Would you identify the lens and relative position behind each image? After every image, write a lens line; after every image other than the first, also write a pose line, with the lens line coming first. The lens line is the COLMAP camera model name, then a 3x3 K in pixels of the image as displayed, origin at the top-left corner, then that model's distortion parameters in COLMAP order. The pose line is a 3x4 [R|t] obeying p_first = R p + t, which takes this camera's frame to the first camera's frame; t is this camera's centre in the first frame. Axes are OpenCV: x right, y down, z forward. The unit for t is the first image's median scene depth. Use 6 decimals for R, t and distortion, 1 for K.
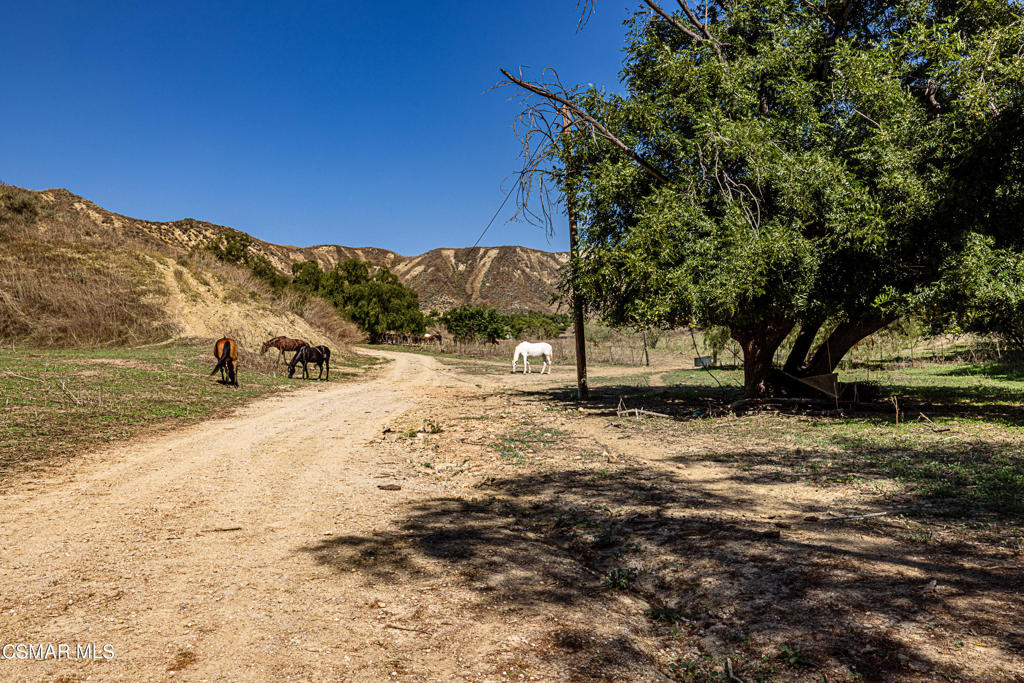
lens RADIAL K [[836.1, 0, 511.7], [0, 836.1, 339.5], [0, 0, 1]] dist [0.002544, 0.004884]
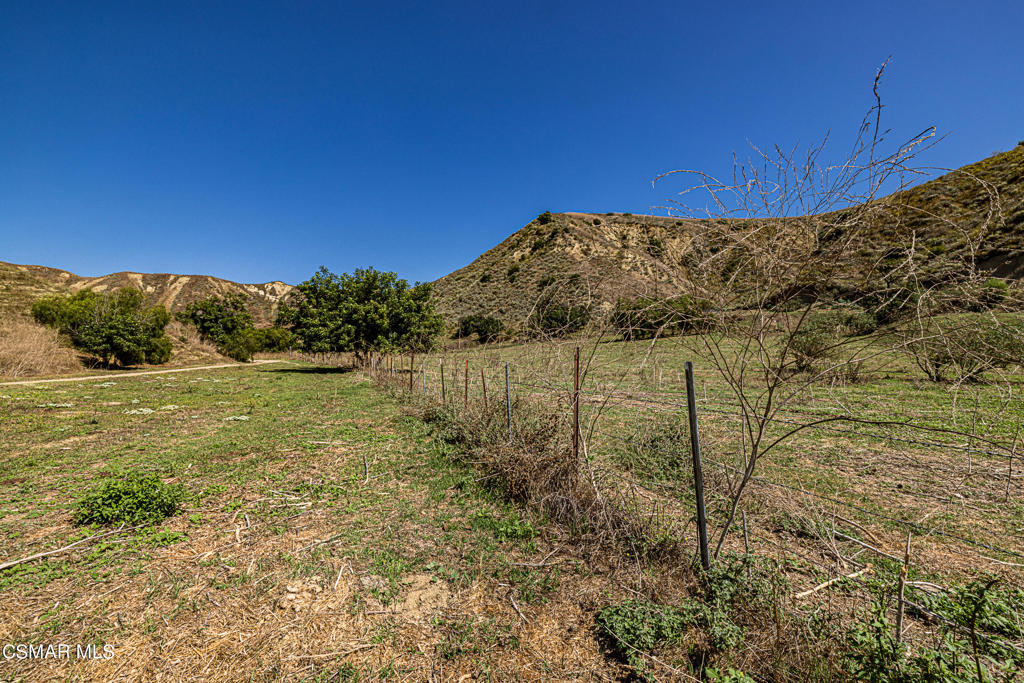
lens RADIAL K [[439.8, 0, 514.0], [0, 439.8, 341.0], [0, 0, 1]] dist [0.002968, 0.000100]
pose [[0.798053, 0.006732, 0.602550, -0.025083], [0.003603, 0.999866, -0.015943, -0.002077], [-0.602577, 0.014895, 0.797922, 0.201274]]
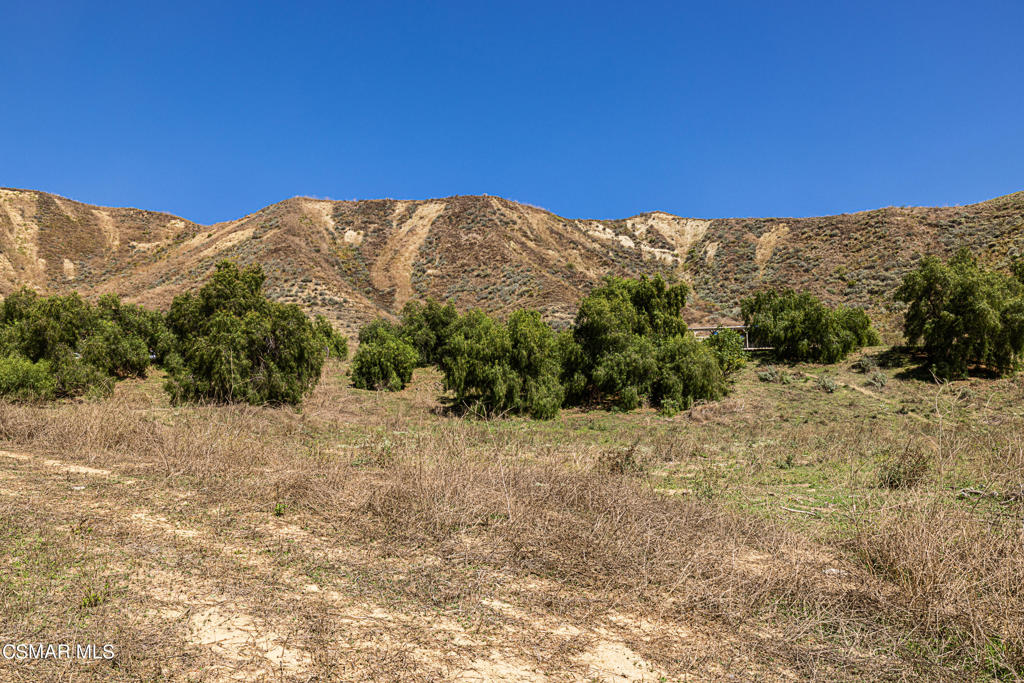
lens RADIAL K [[728.9, 0, 510.4], [0, 728.9, 342.5], [0, 0, 1]] dist [-0.009805, 0.002660]
pose [[0.975597, 0.029619, 0.217561, -0.061056], [-0.010639, 0.996073, -0.087896, -0.007192], [-0.219310, 0.083436, 0.972081, 0.657102]]
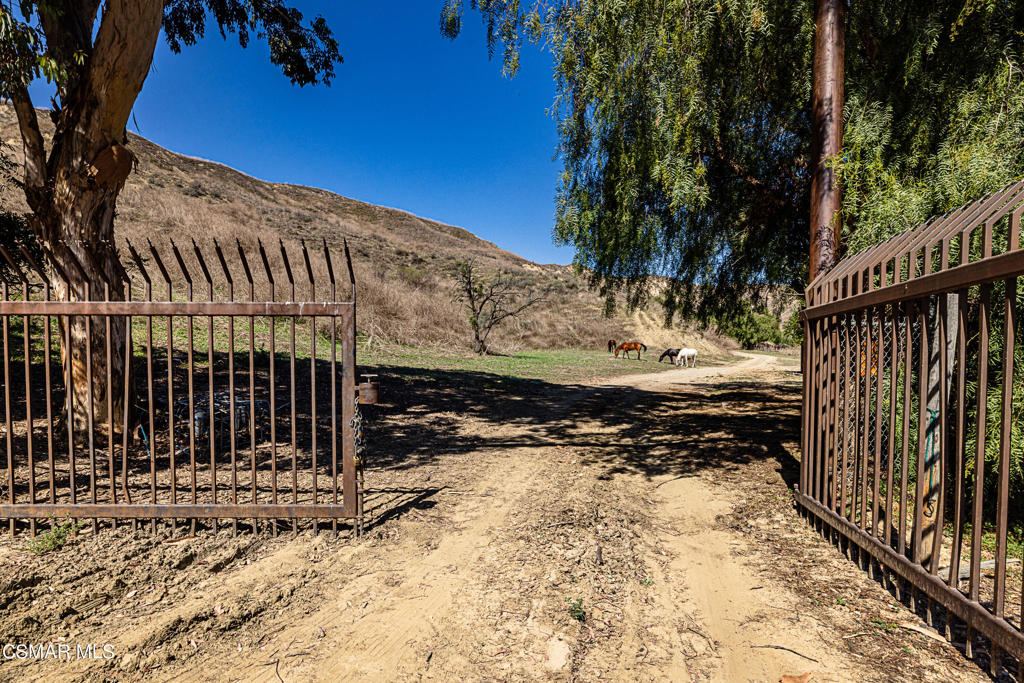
lens RADIAL K [[499.5, 0, 510.7], [0, 499.5, 341.7], [0, 0, 1]] dist [0.001123, 0.000031]
pose [[0.806212, 0.000279, -0.591626, 0.054242], [-0.006312, 0.999947, -0.008130, -0.000275], [0.591593, 0.010288, 0.806171, -0.137115]]
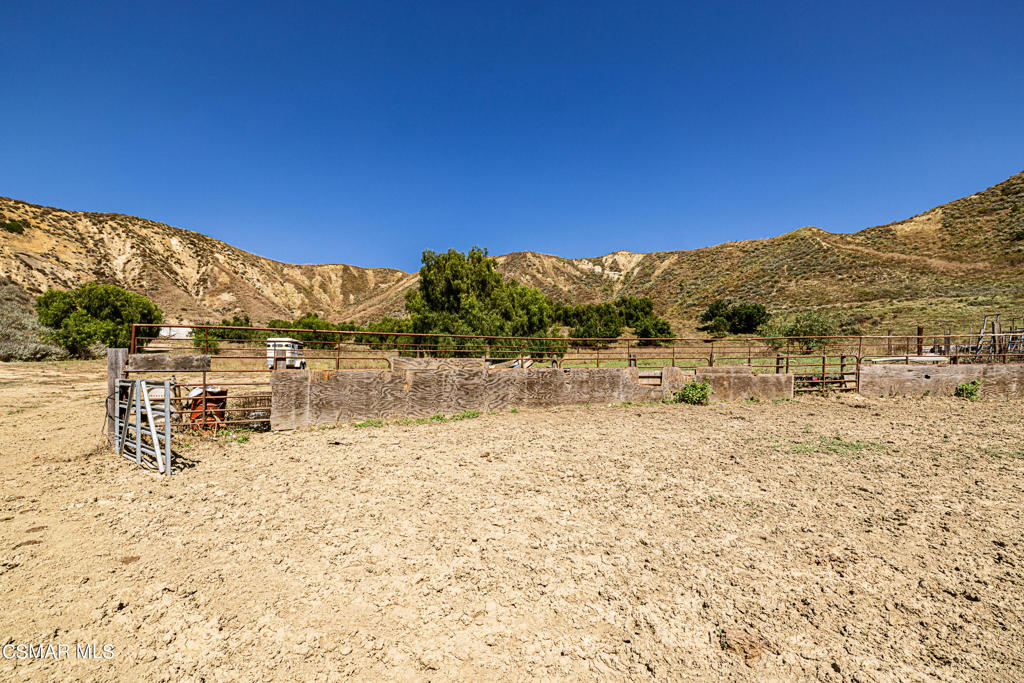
lens RADIAL K [[439.8, 0, 506.9], [0, 439.8, 343.7], [0, 0, 1]] dist [0.002968, 0.000100]
pose [[0.996173, -0.002265, -0.087371, 0.024217], [-0.000918, 0.999338, -0.036375, -0.002574], [0.087395, 0.036316, 0.995512, 0.565102]]
